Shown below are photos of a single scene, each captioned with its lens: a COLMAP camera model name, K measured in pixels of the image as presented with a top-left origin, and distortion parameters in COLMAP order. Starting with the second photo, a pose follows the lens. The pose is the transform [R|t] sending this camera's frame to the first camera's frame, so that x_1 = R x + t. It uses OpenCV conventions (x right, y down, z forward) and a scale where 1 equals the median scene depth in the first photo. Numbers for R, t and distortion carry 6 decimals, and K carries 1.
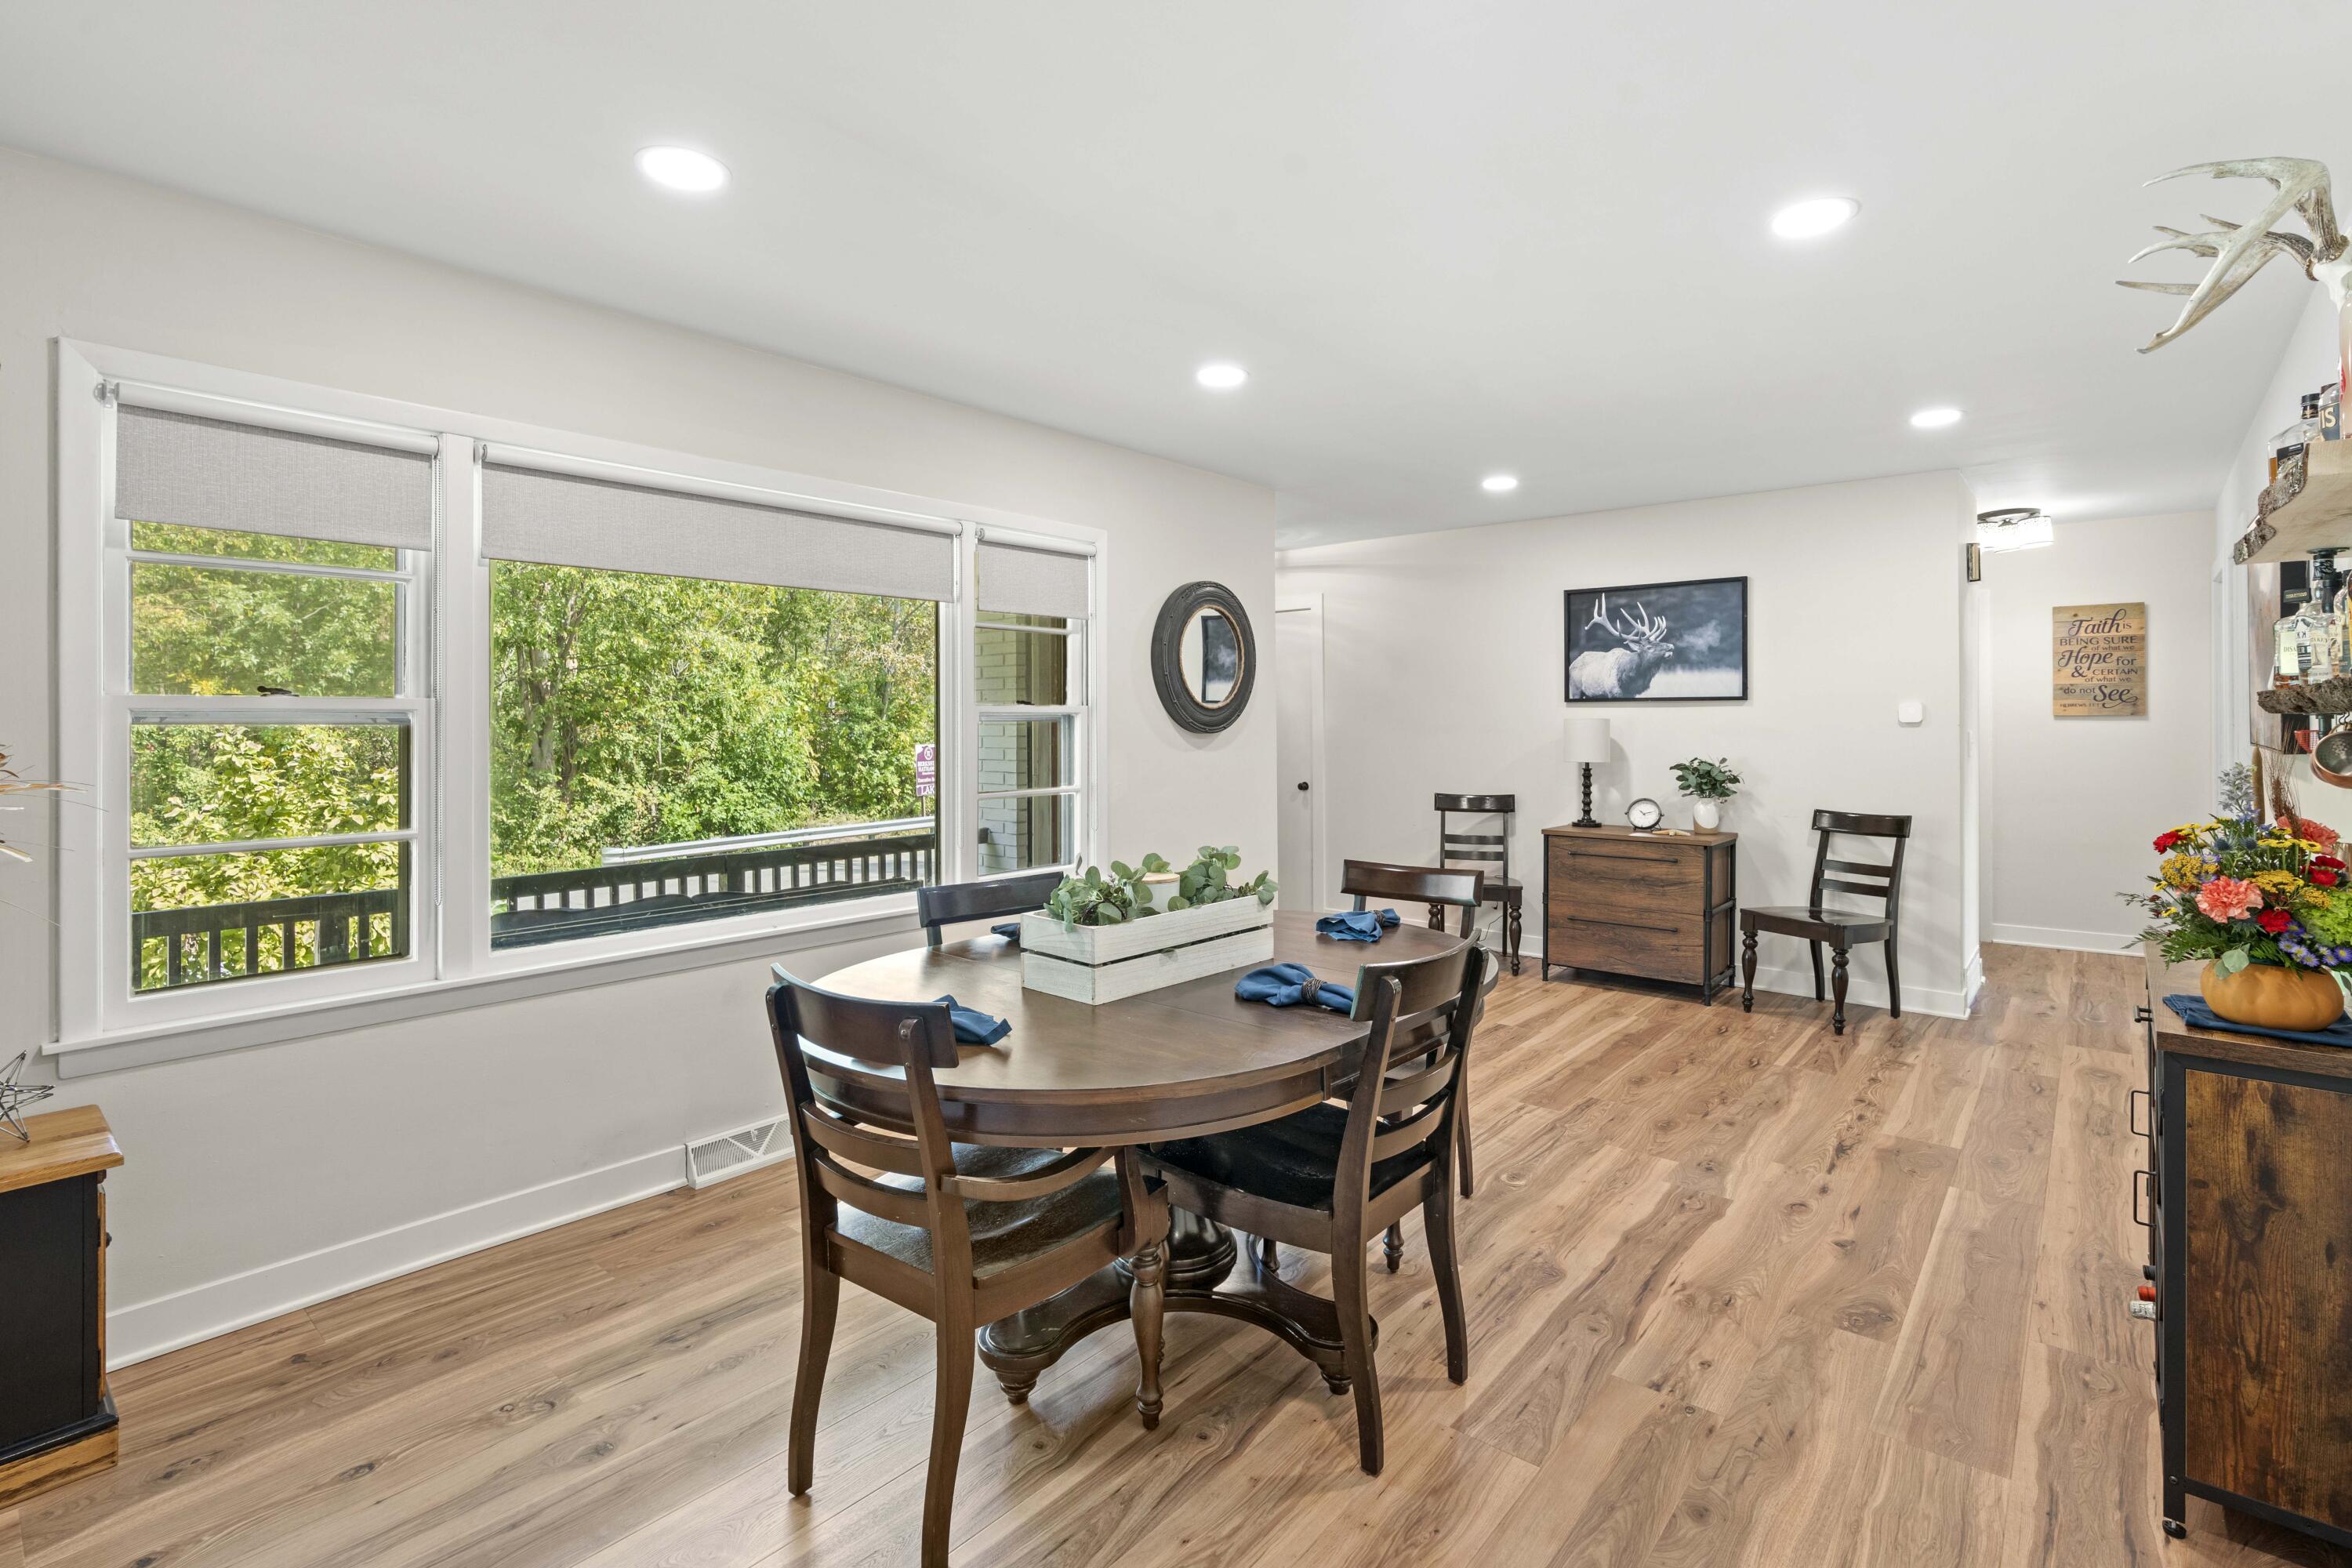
lens RADIAL K [[1093.1, 0, 1221.0], [0, 1093.1, 717.3], [0, 0, 1]] dist [-0.003267, 0.002522]
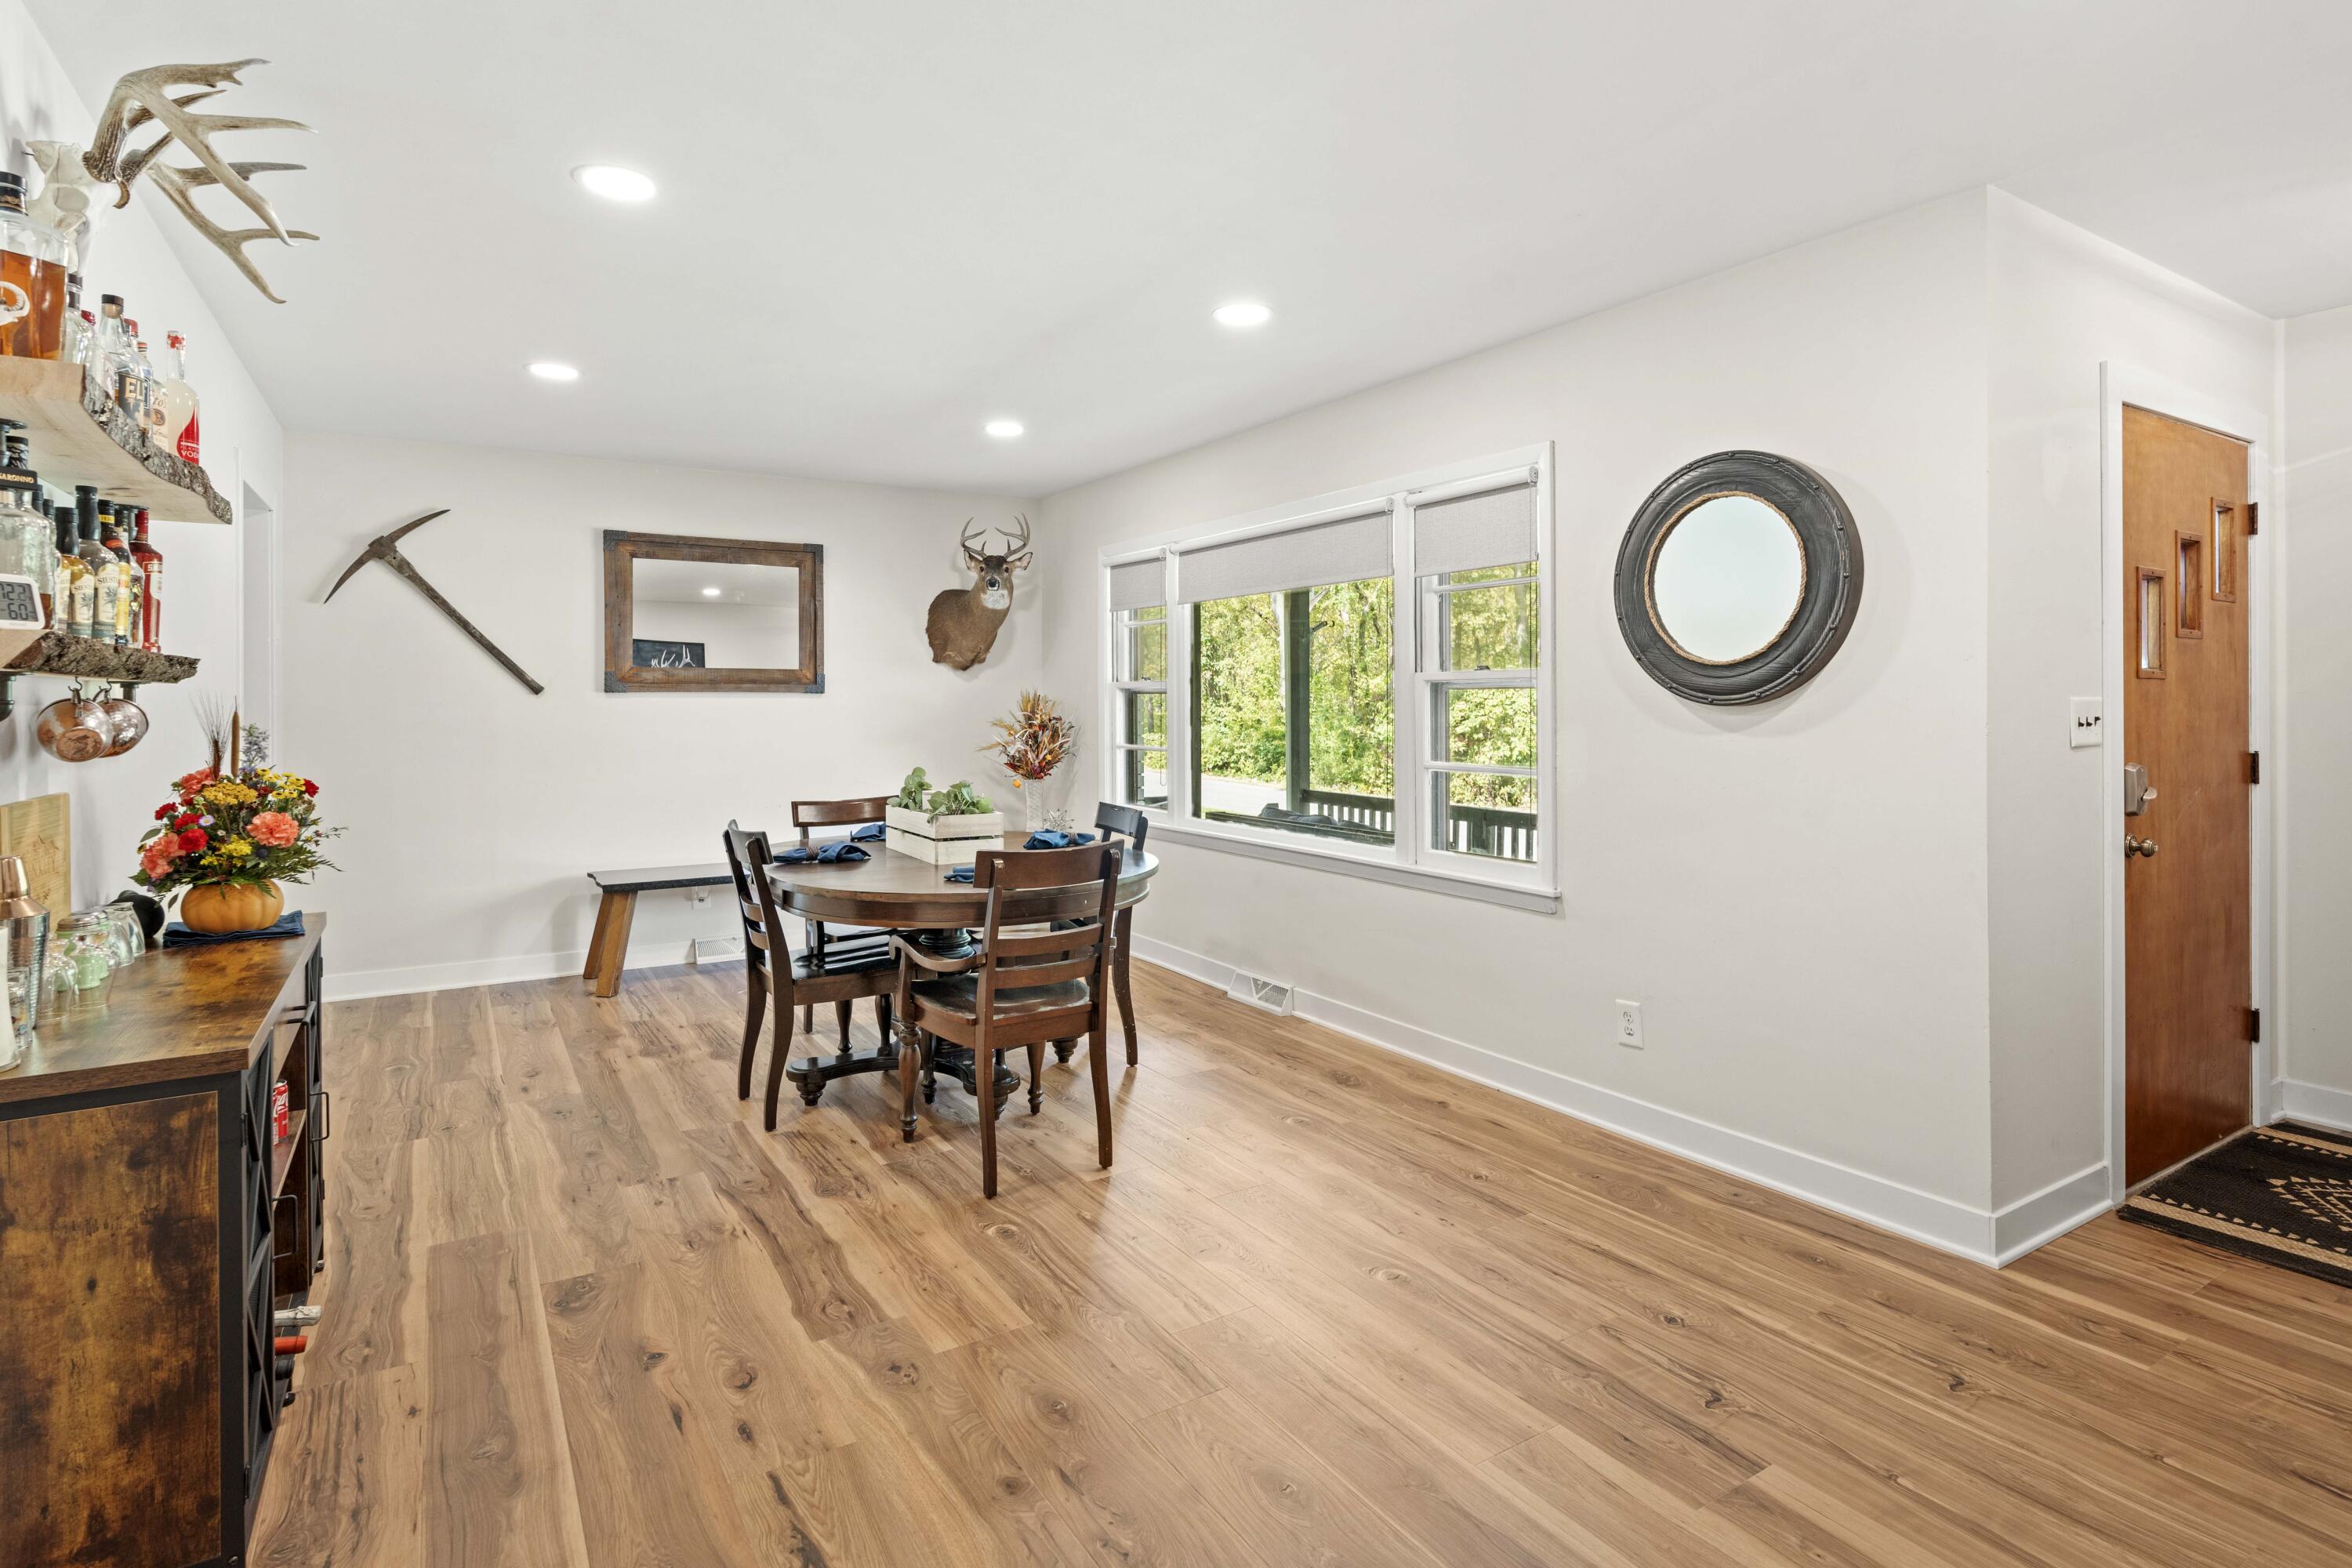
lens RADIAL K [[1199.6, 0, 1168.4], [0, 1199.6, 713.2], [0, 0, 1]] dist [-0.005143, 0.002145]
pose [[-0.337148, 0.012152, -0.941373, 1.317754], [0.009343, 0.999911, 0.009562, 0.017744], [0.941405, -0.005571, -0.337231, 1.732158]]
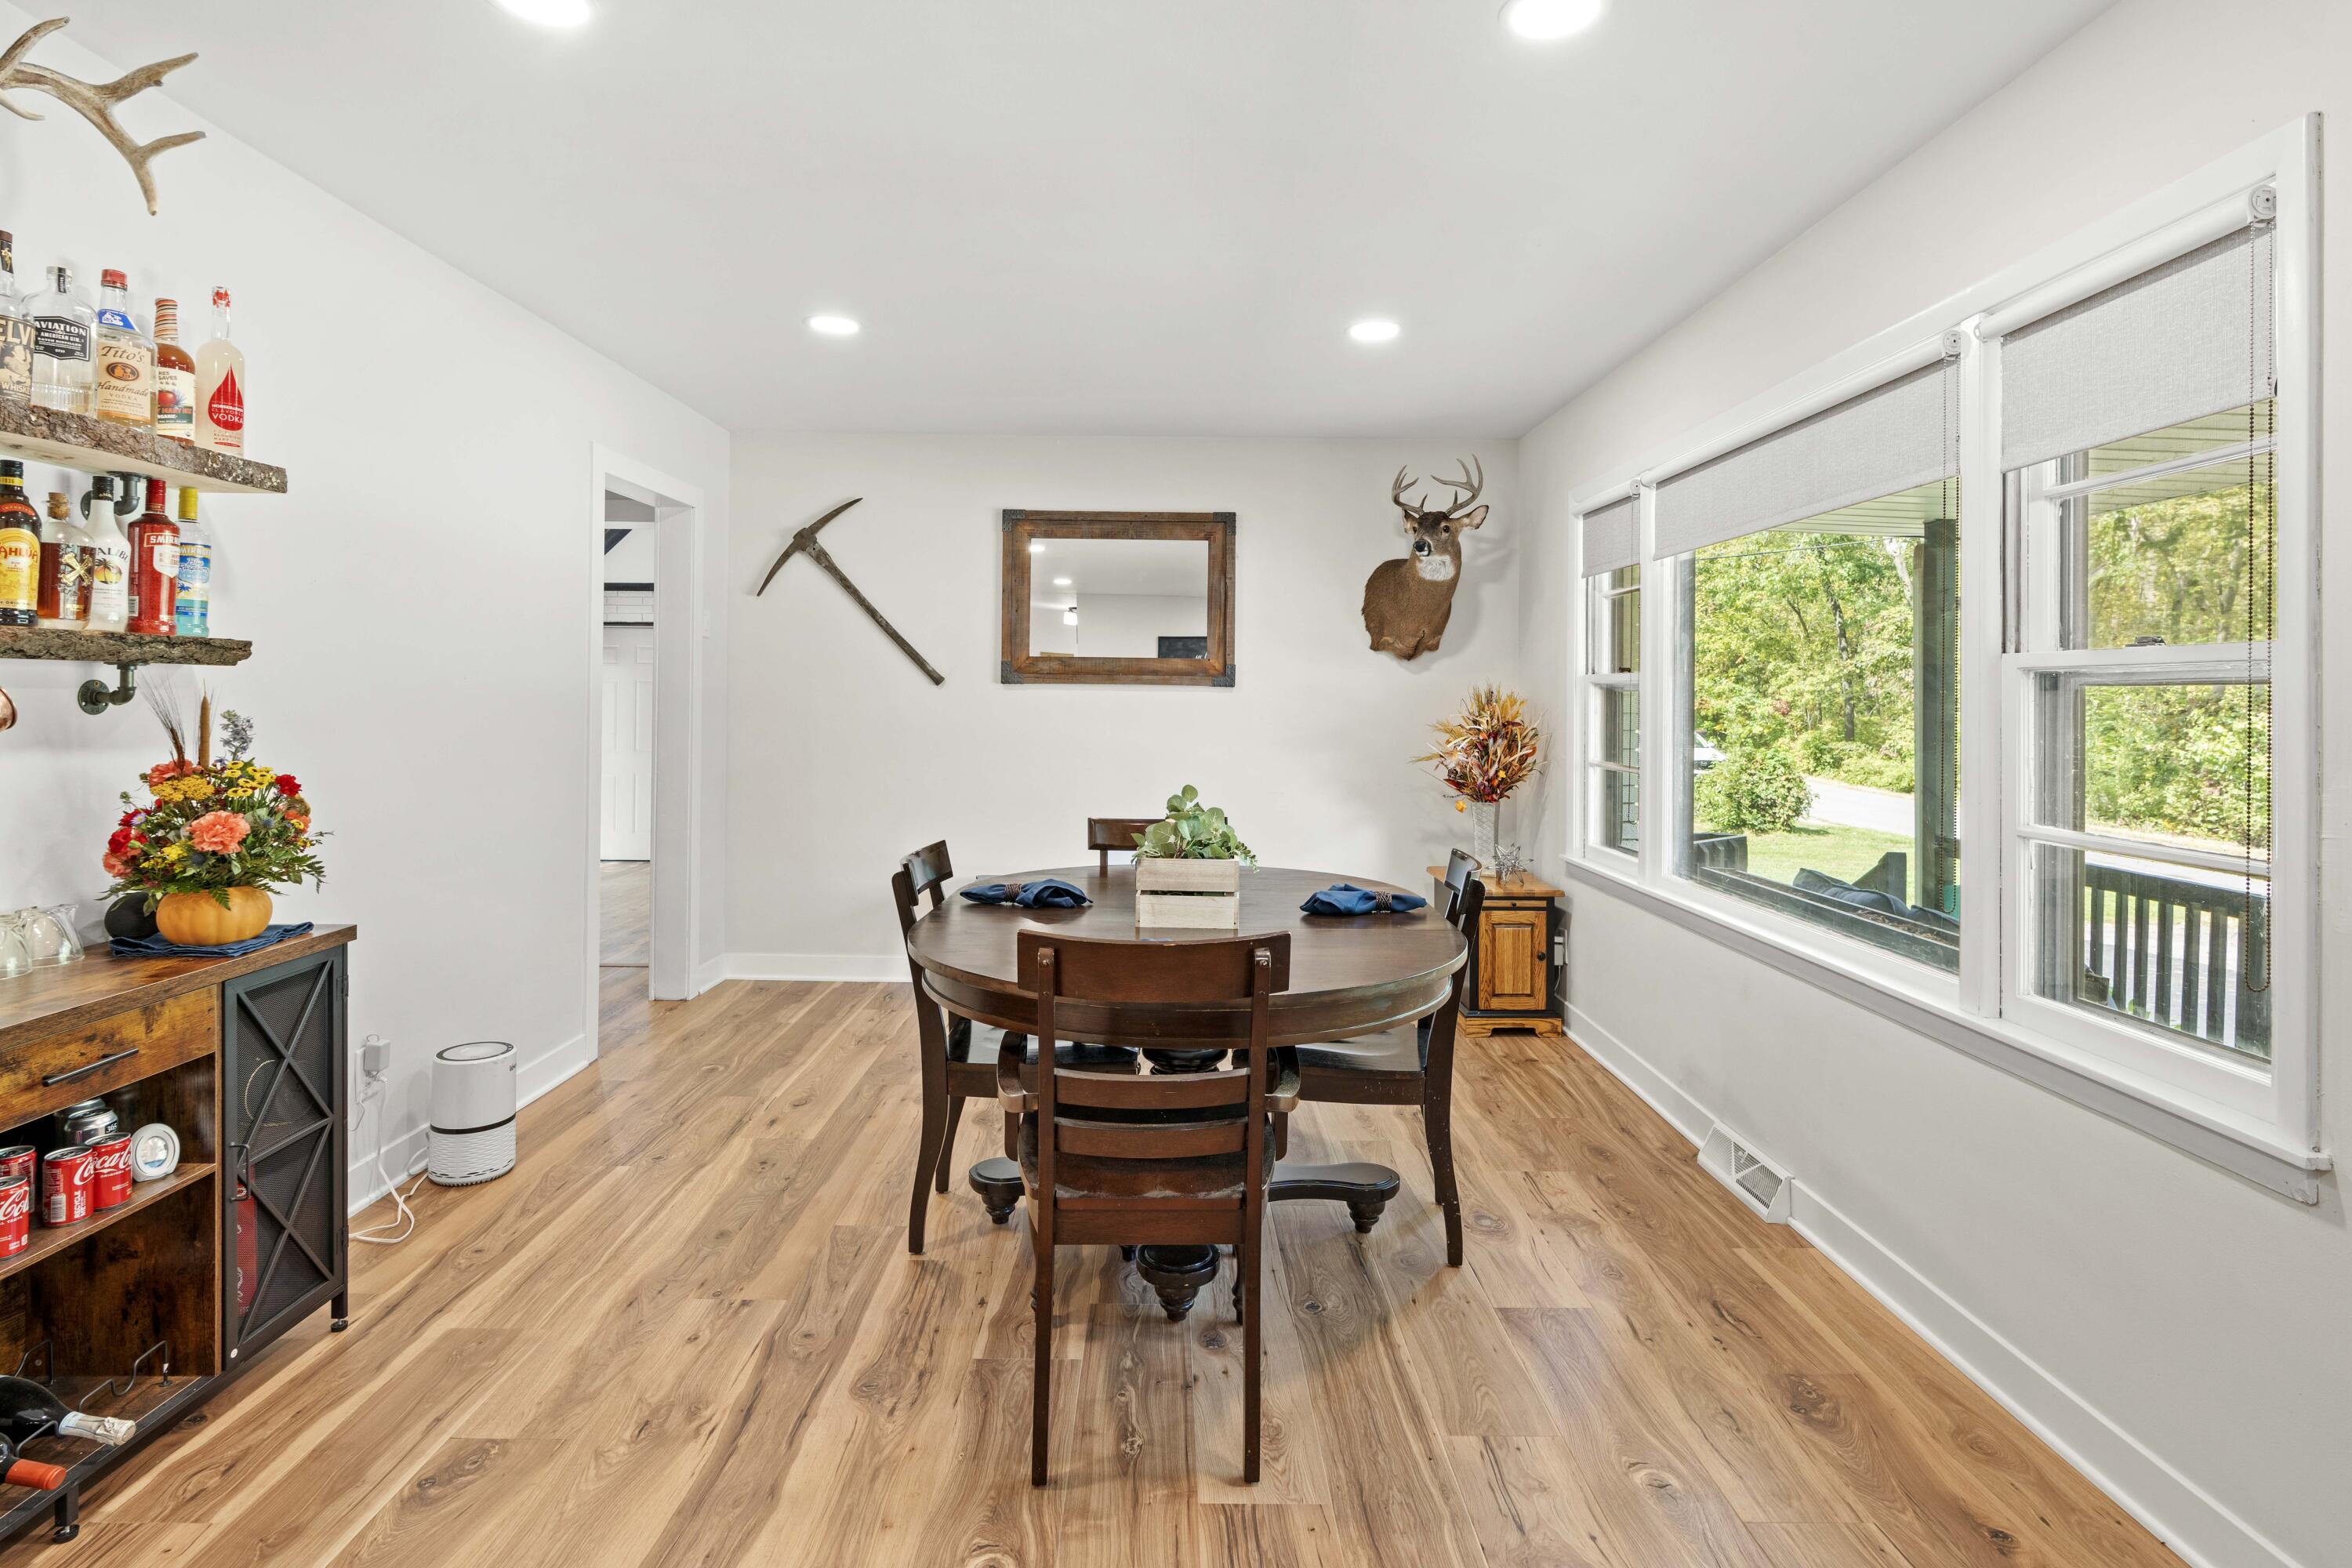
lens RADIAL K [[1199.6, 0, 1161.4], [0, 1199.6, 695.6], [0, 0, 1]] dist [-0.005143, 0.002145]
pose [[-0.783988, -0.006647, -0.620741, 0.671036], [-0.005853, 0.999977, -0.003316, 0.016878], [0.620749, 0.001034, -0.784009, 1.796759]]
